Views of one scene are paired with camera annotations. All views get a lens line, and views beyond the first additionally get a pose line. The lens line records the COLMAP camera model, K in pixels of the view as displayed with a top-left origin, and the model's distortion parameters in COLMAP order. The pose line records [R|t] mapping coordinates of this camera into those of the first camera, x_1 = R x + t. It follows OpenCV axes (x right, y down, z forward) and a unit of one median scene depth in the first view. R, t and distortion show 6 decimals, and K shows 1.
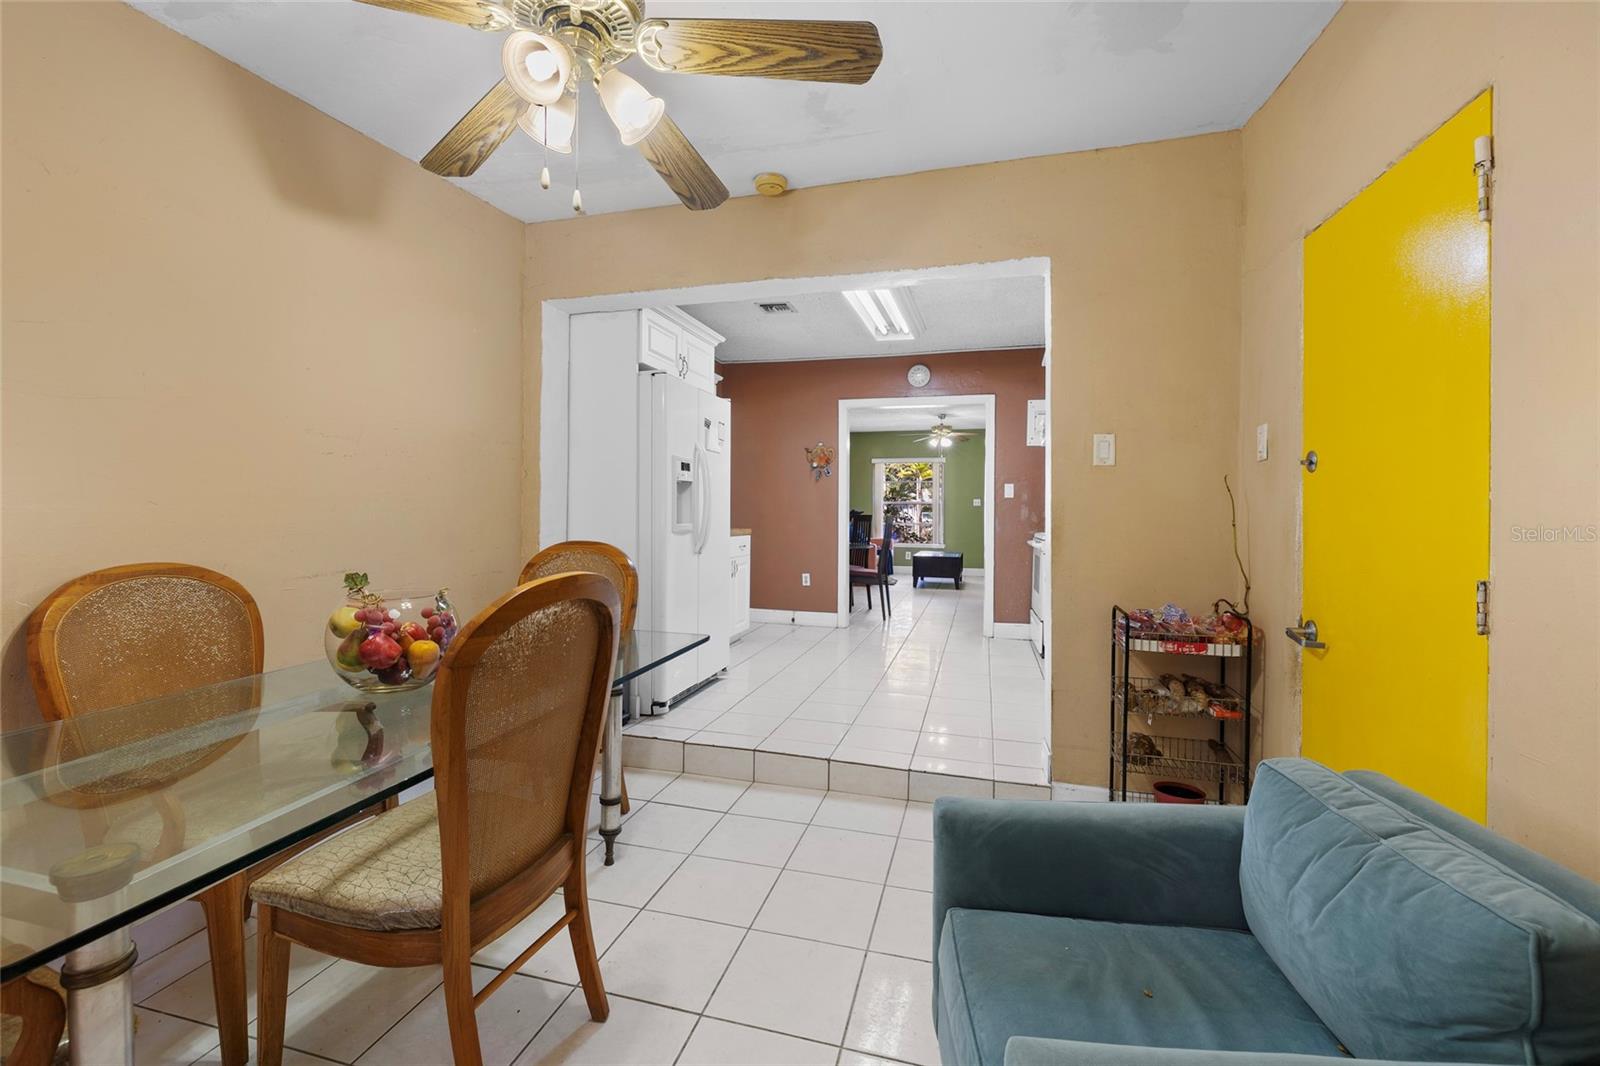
lens RADIAL K [[677.1, 0, 794.3], [0, 677.1, 518.6], [0, 0, 1]] dist [-0.005829, 0.000957]
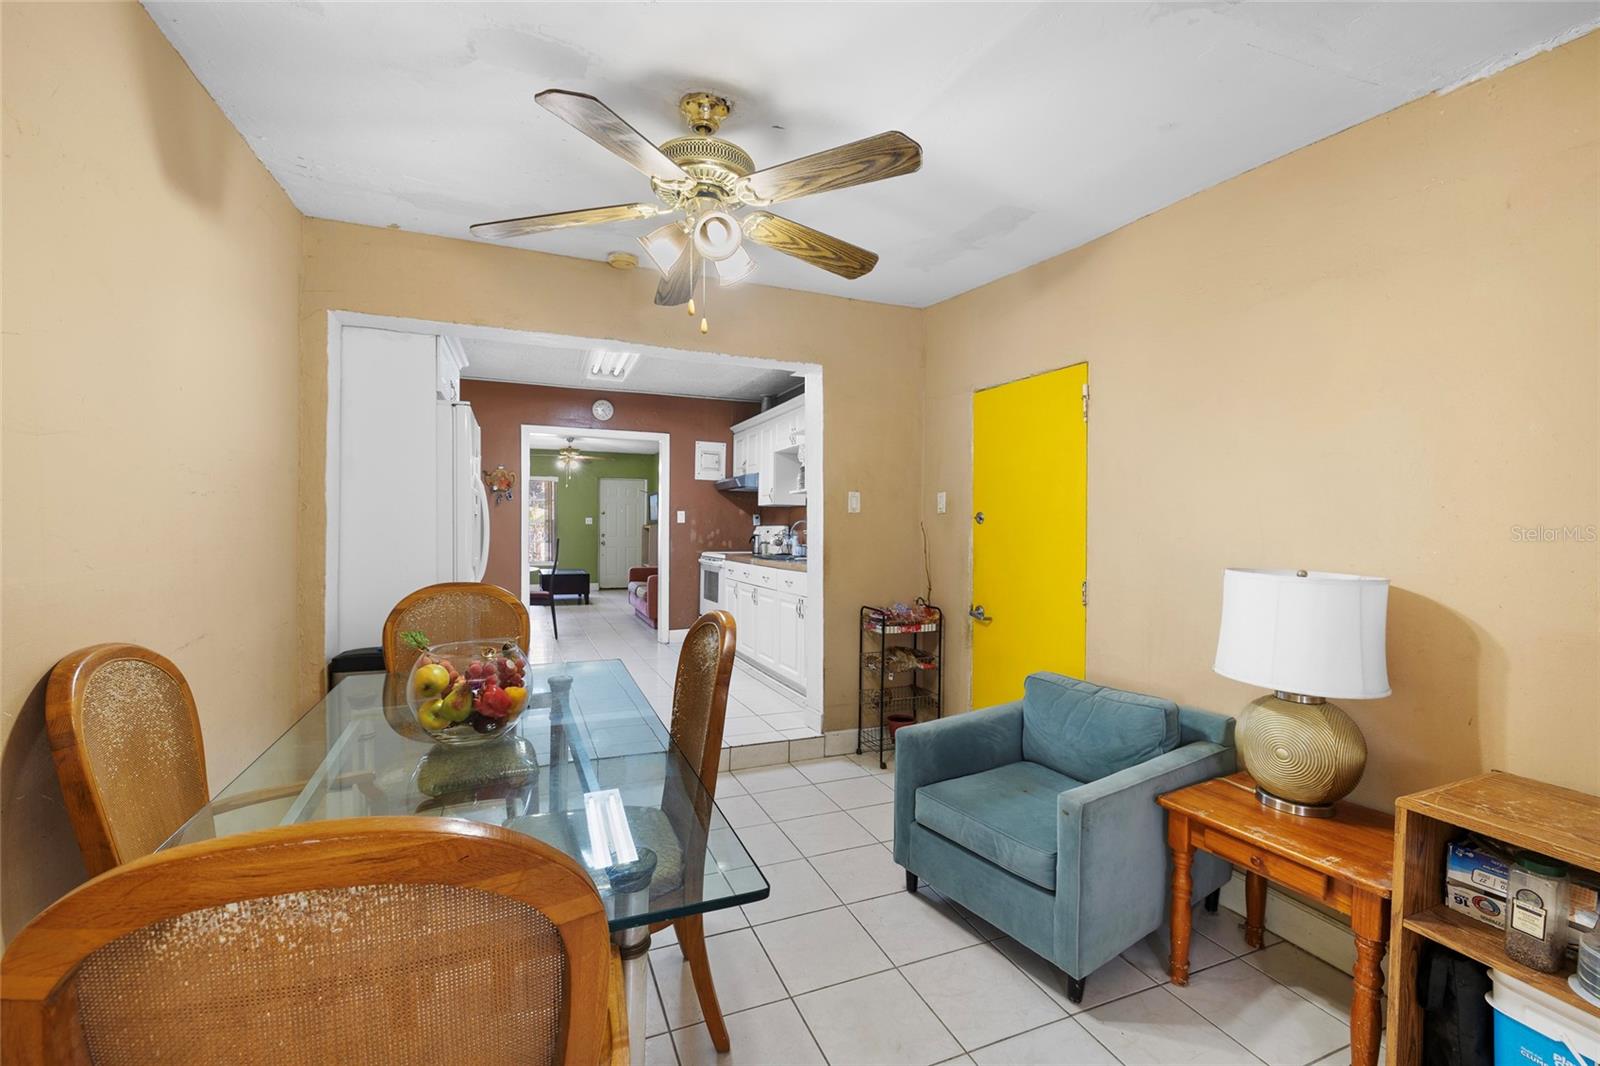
lens RADIAL K [[677.1, 0, 788.1], [0, 677.1, 534.0], [0, 0, 1]] dist [-0.005829, 0.000957]
pose [[0.779139, -0.010020, 0.626771, -0.663330], [0.005201, 0.999941, 0.009521, -0.052527], [-0.626830, -0.004158, 0.779145, -0.078991]]
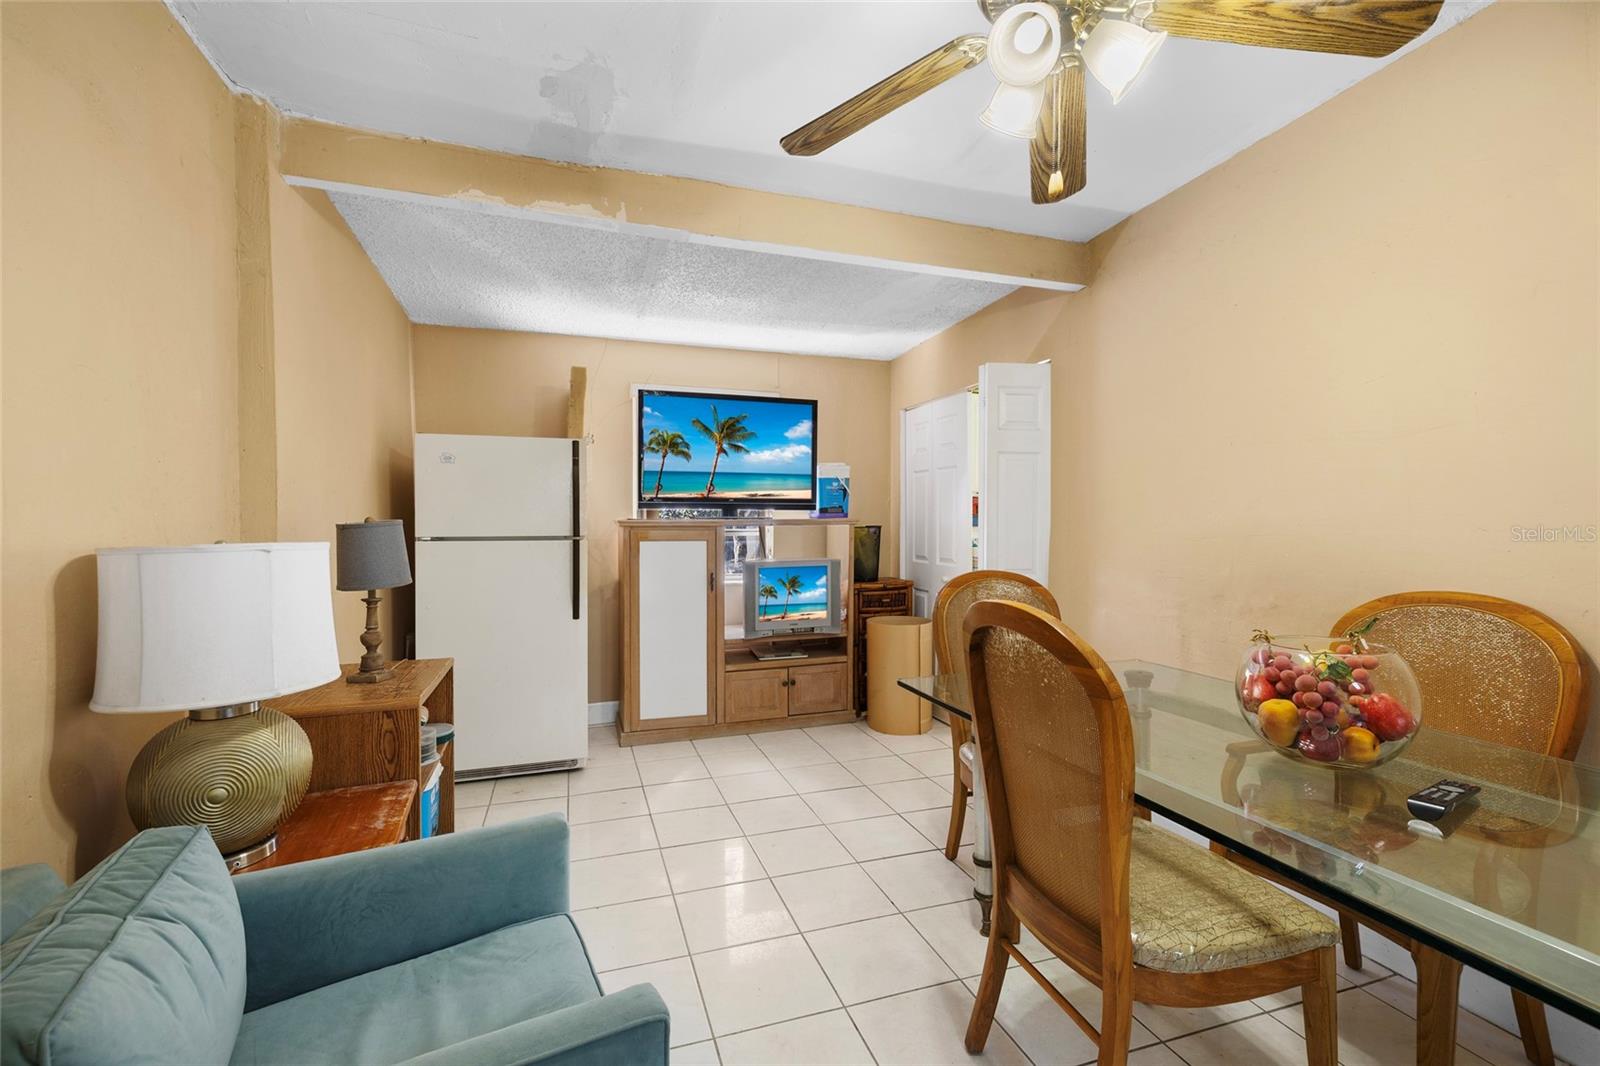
lens RADIAL K [[677.1, 0, 790.4], [0, 677.1, 532.9], [0, 0, 1]] dist [-0.005829, 0.000957]
pose [[-0.825778, 0.010877, -0.563890, 0.295577], [-0.010112, 0.999368, 0.034085, -0.033396], [0.563904, 0.033848, -0.825146, 1.001929]]
